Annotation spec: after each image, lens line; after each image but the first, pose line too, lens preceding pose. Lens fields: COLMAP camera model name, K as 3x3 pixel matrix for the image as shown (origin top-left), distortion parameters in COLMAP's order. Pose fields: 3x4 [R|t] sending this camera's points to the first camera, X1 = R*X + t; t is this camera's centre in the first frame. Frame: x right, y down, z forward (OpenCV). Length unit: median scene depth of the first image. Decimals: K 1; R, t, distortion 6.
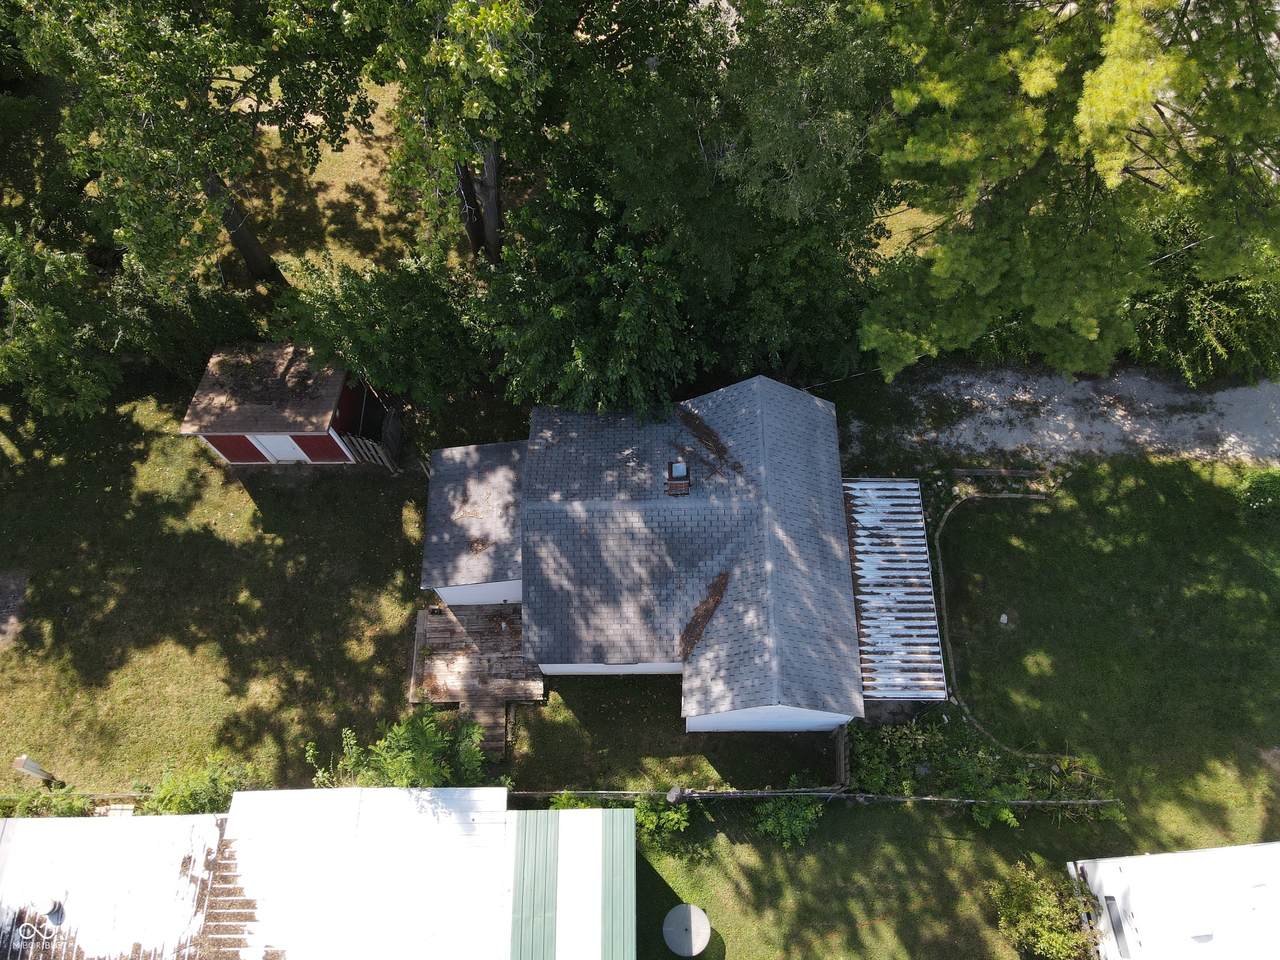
lens RADIAL K [[940.1, 0, 665.2], [0, 940.1, 482.7], [0, 0, 1]] dist [0.015809, -0.001473]
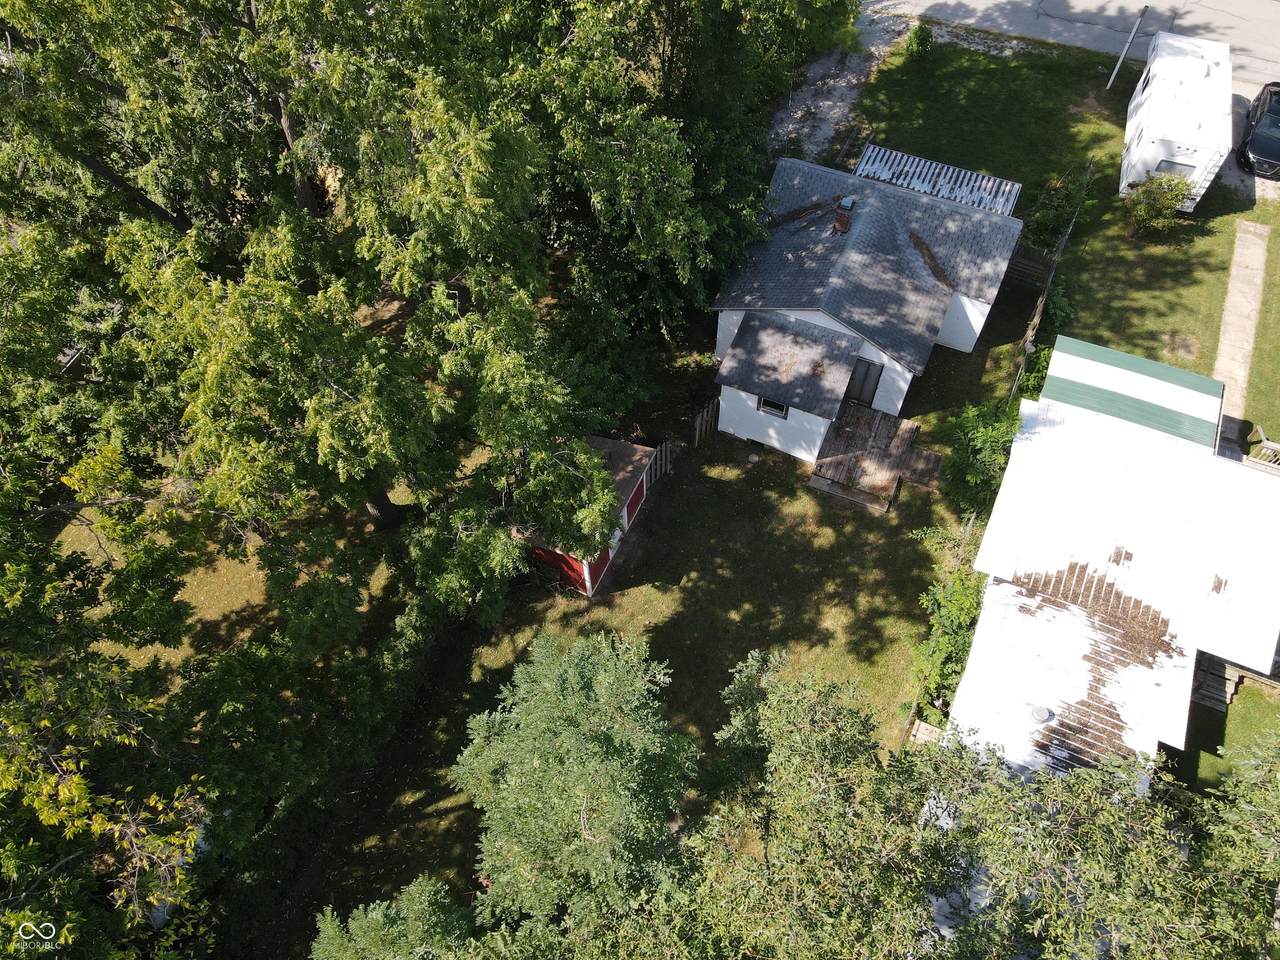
lens RADIAL K [[940.1, 0, 665.2], [0, 940.1, 482.7], [0, 0, 1]] dist [0.015809, -0.001473]
pose [[0.403254, -0.755336, 0.516578, -0.982337], [0.831693, 0.537972, 0.137378, -0.179746], [-0.381671, 0.374236, 0.845148, 0.104371]]
